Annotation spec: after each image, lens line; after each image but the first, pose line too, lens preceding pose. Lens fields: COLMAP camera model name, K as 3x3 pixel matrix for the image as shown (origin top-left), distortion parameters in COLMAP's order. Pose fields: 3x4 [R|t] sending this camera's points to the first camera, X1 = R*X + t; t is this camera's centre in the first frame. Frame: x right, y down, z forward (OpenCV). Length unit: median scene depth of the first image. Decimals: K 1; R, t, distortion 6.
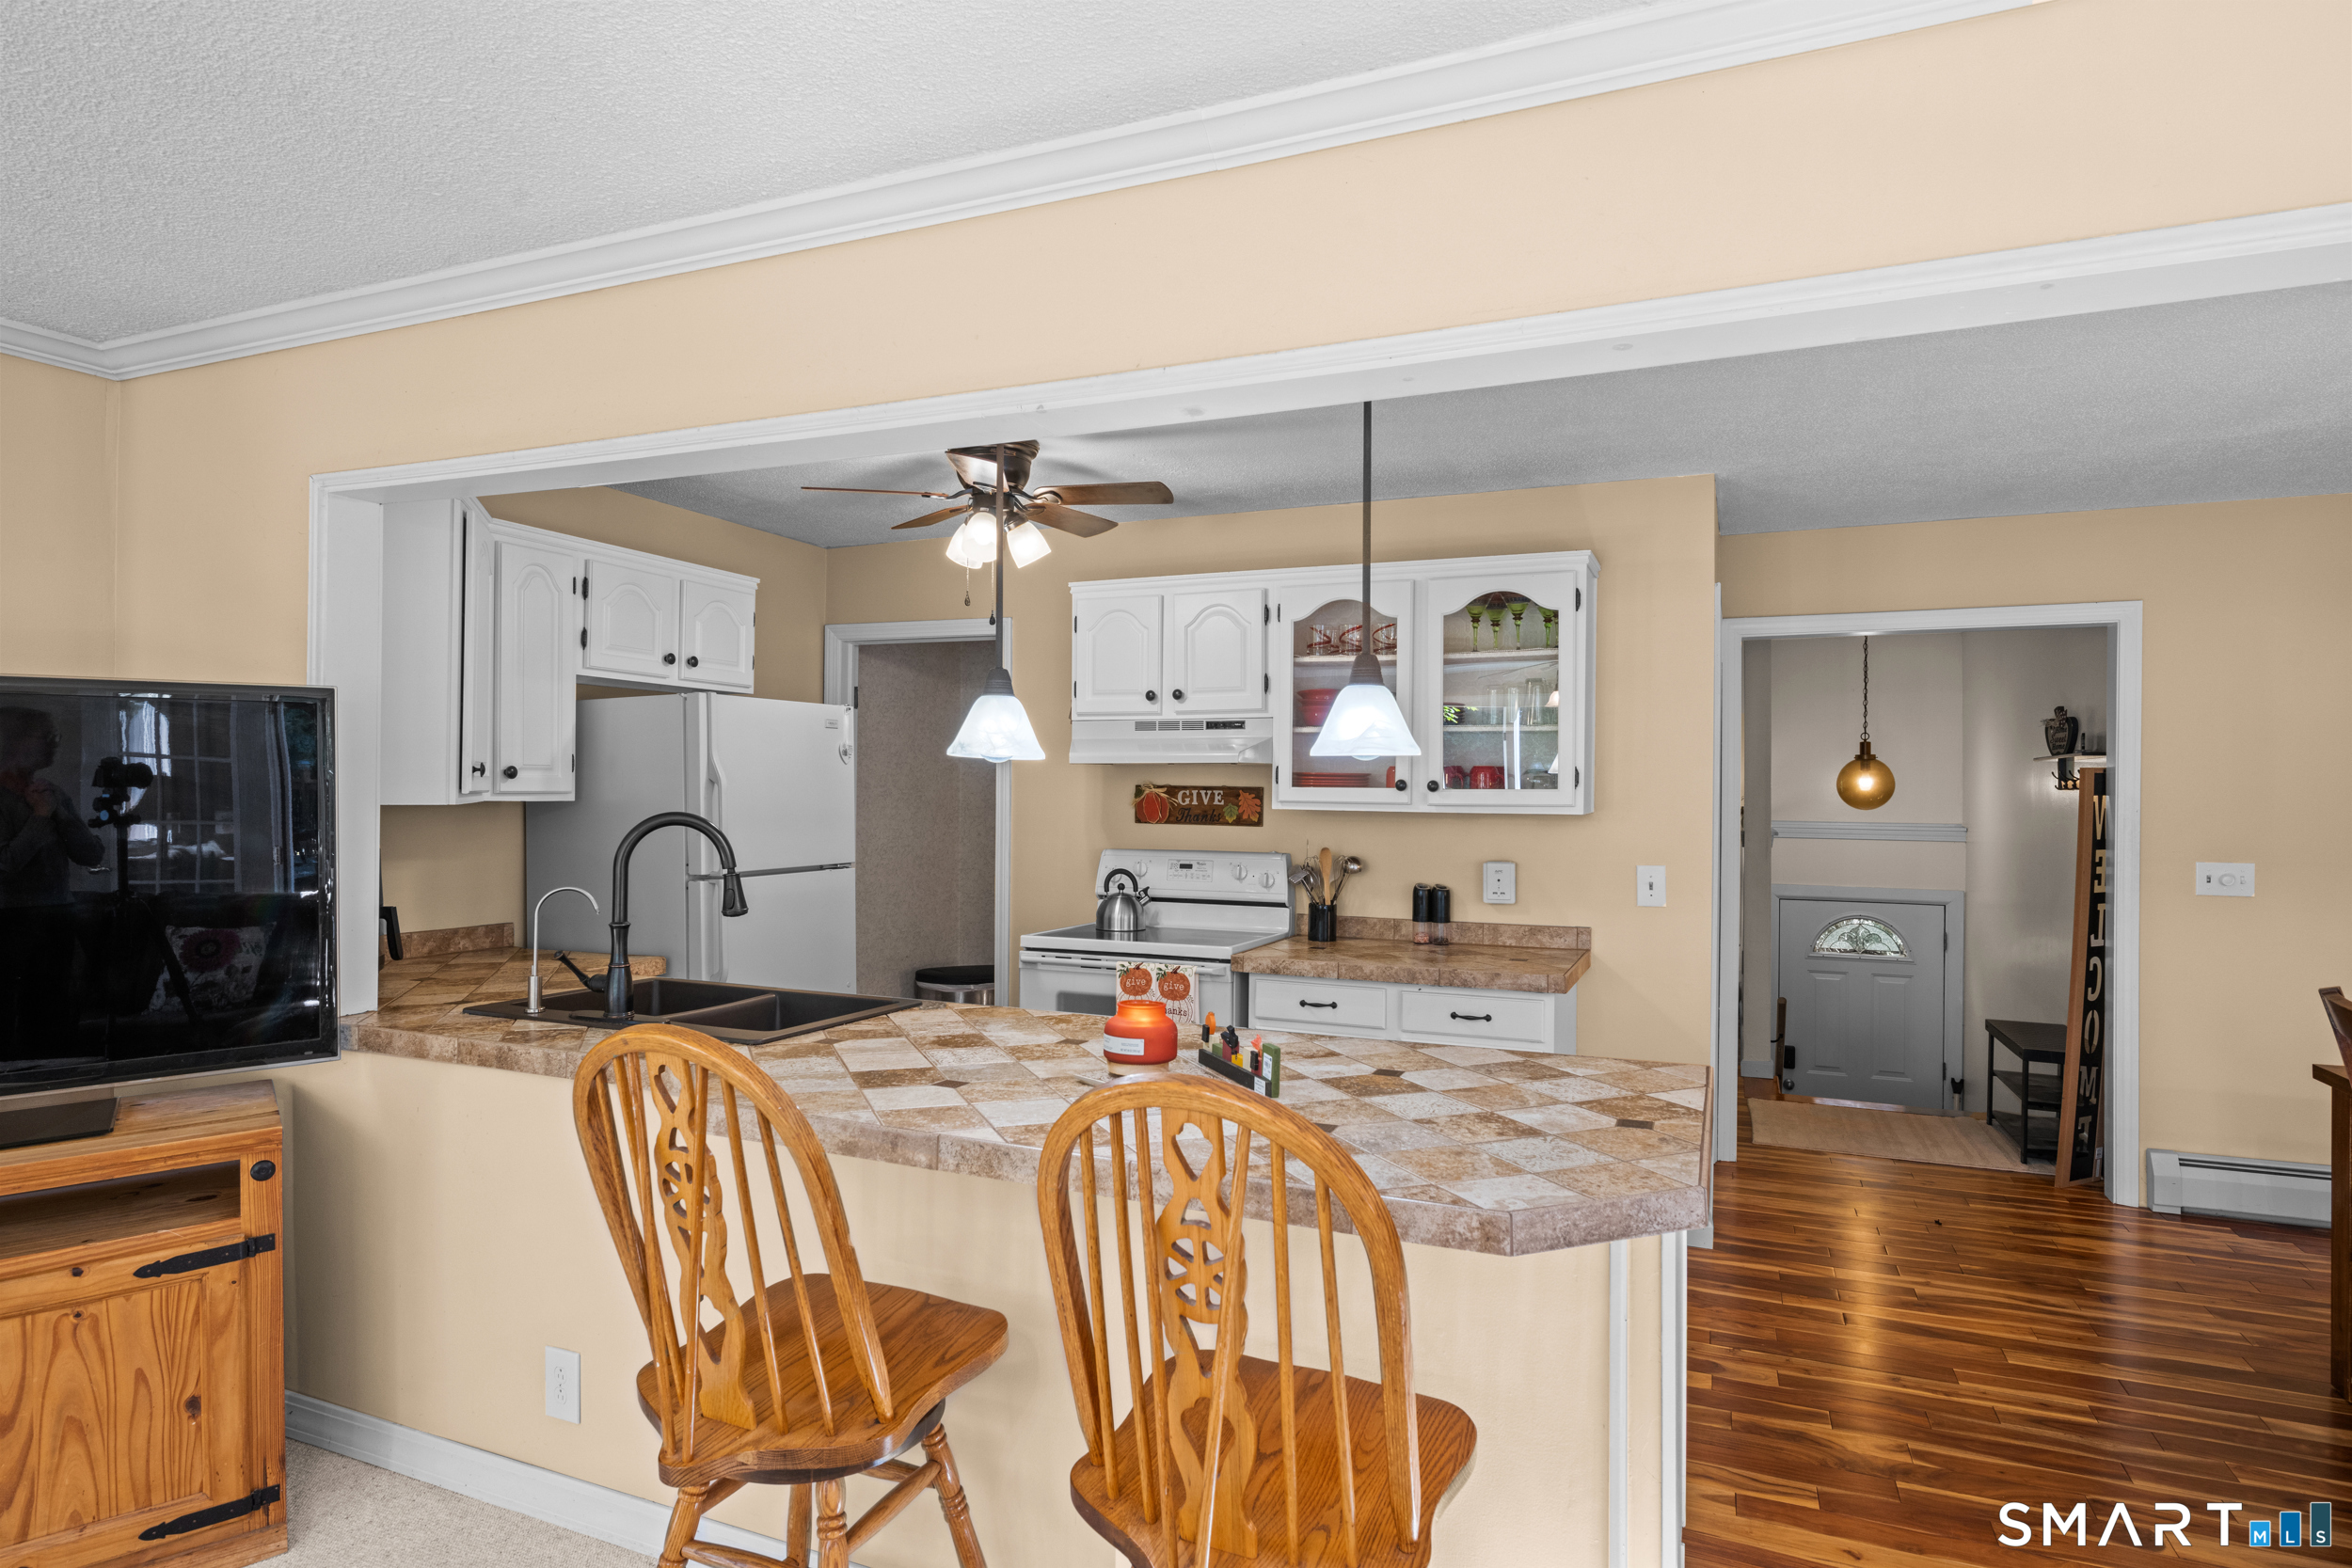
lens RADIAL K [[1268.0, 0, 1182.3], [0, 1268.0, 787.8], [0, 0, 1]] dist [-0.007031, 0.001587]
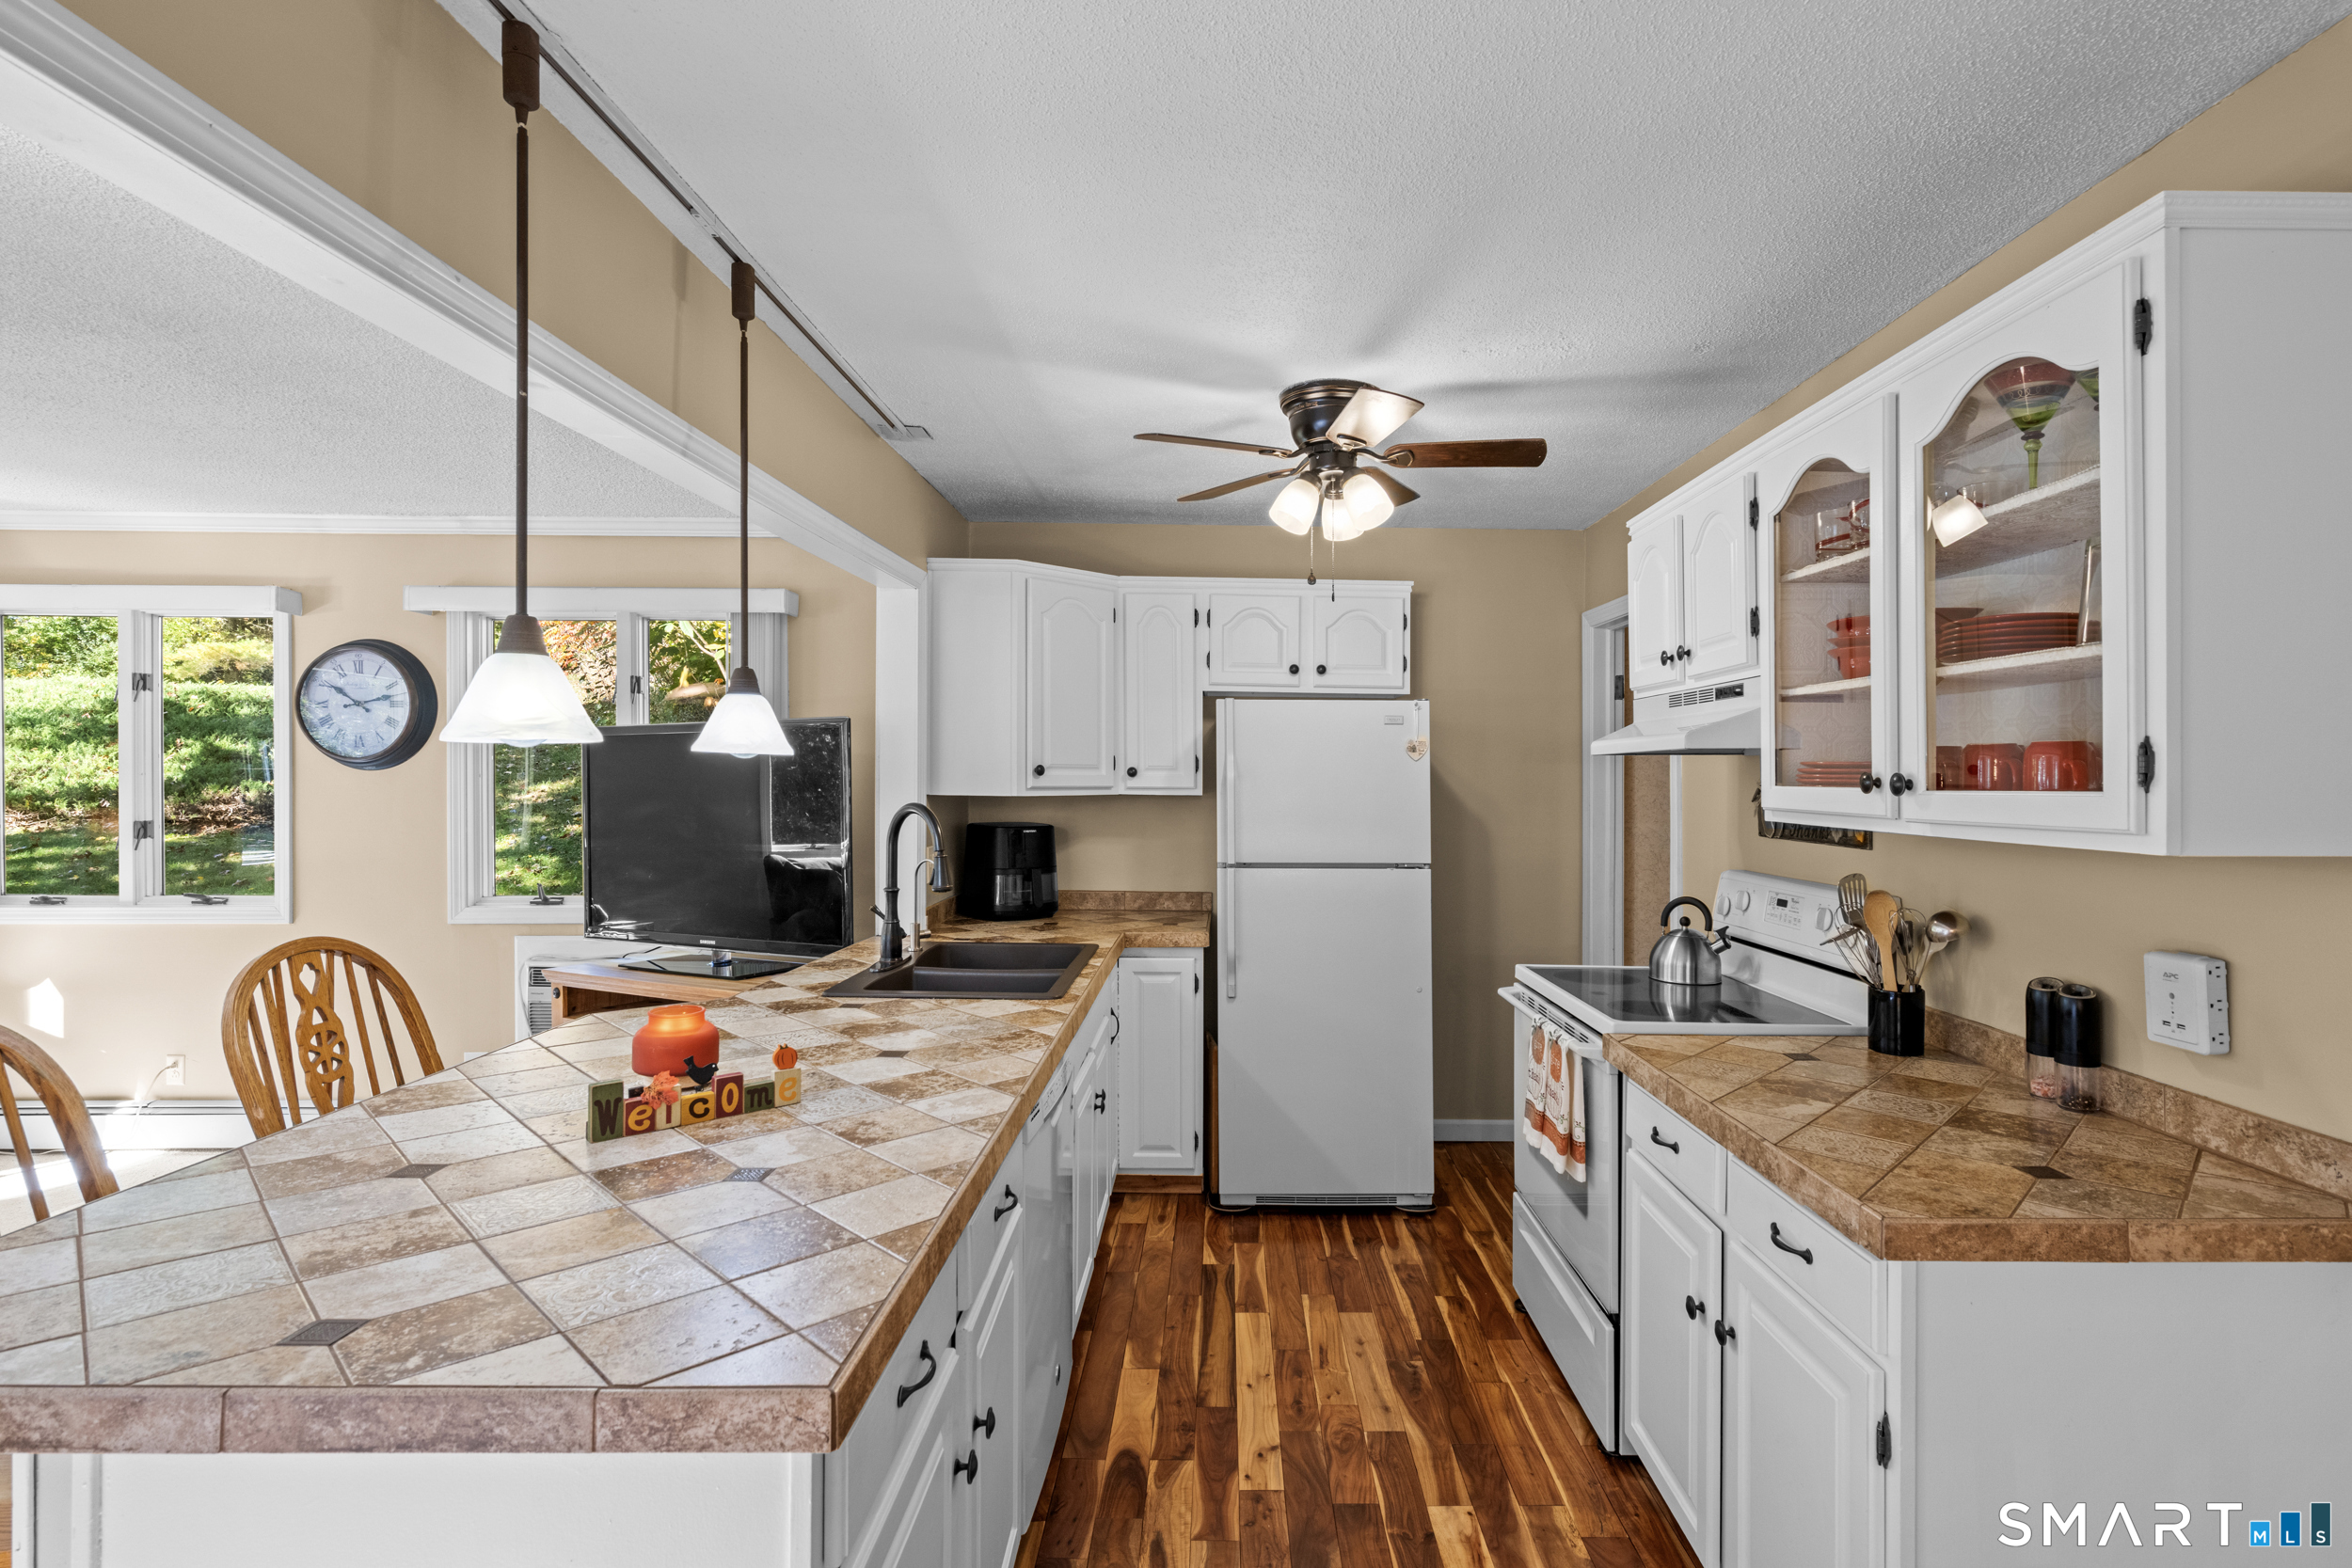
lens RADIAL K [[1134.1, 0, 1254.2], [0, 1134.1, 779.7], [0, 0, 1]] dist [0.003182, -0.001579]
pose [[0.422715, -0.001829, -0.906261, 0.492894], [-0.004509, 0.999981, -0.004121, -0.000071], [0.906252, 0.005828, 0.422699, 0.555237]]
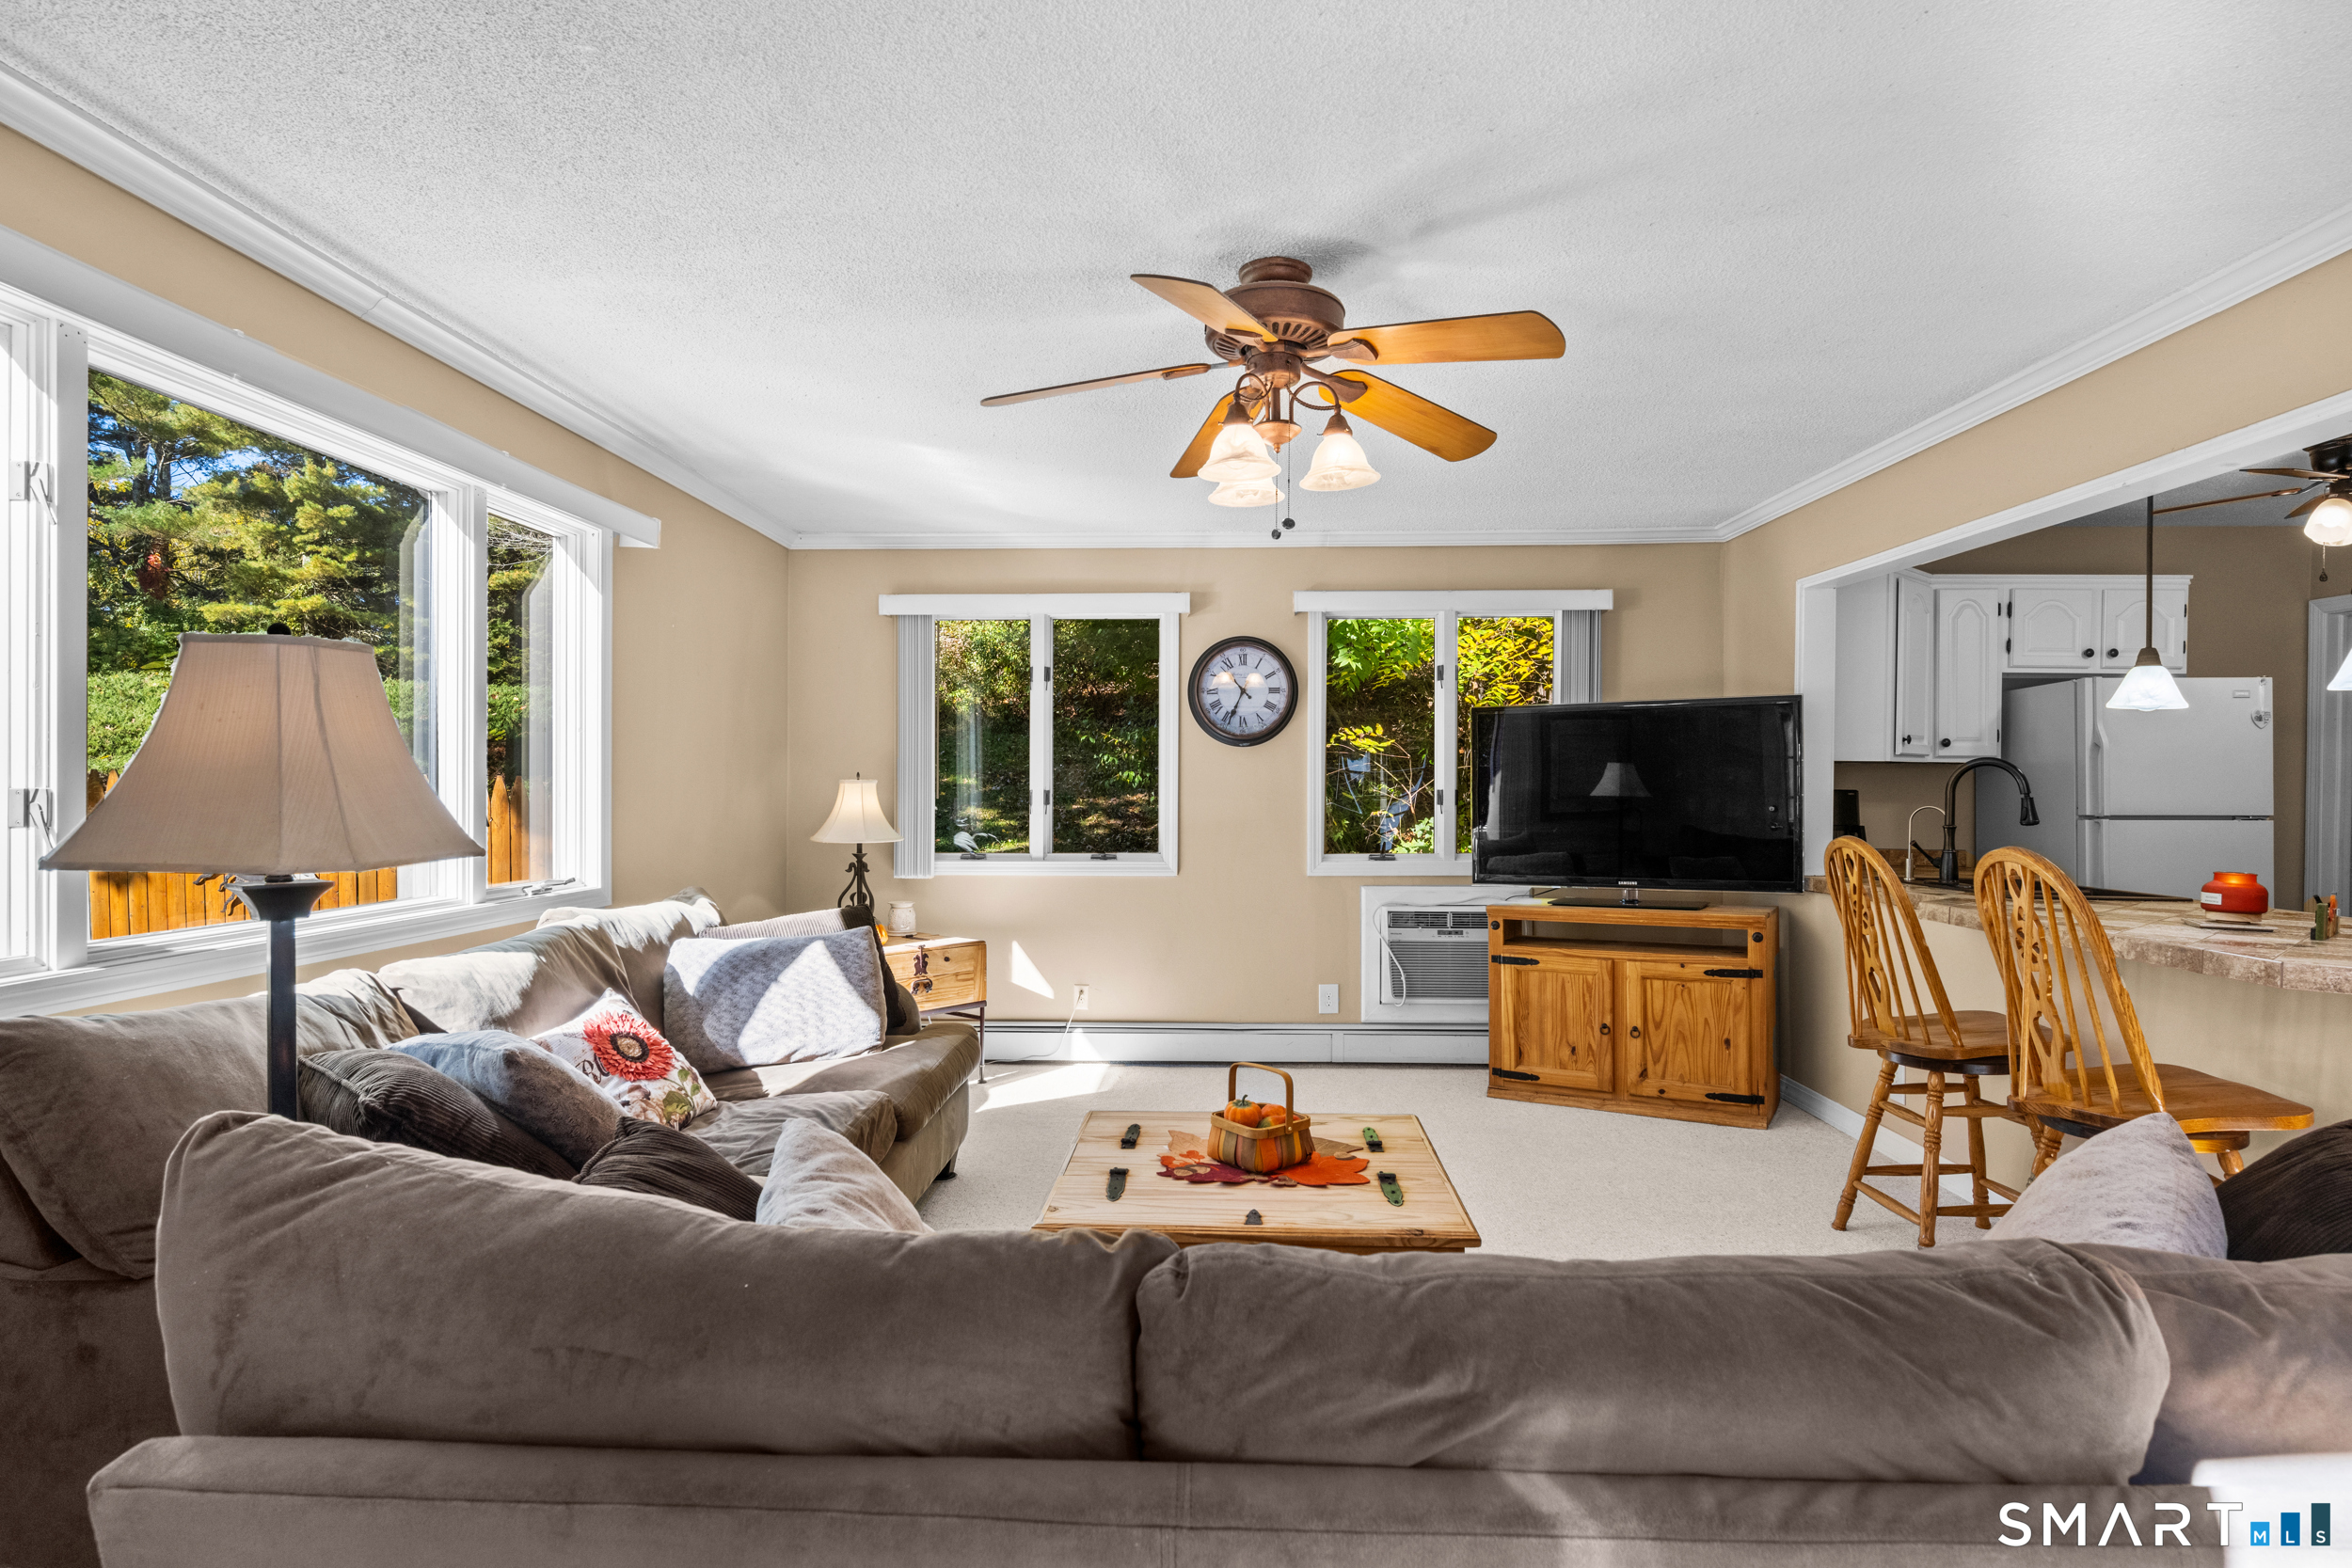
lens RADIAL K [[1268.0, 0, 1165.2], [0, 1268.0, 787.4], [0, 0, 1]] dist [-0.007031, 0.001587]
pose [[0.356882, -0.005403, -0.934134, 0.468731], [-0.001752, 0.999978, -0.006453, 0.045589], [0.934148, 0.003939, 0.356864, -0.343337]]
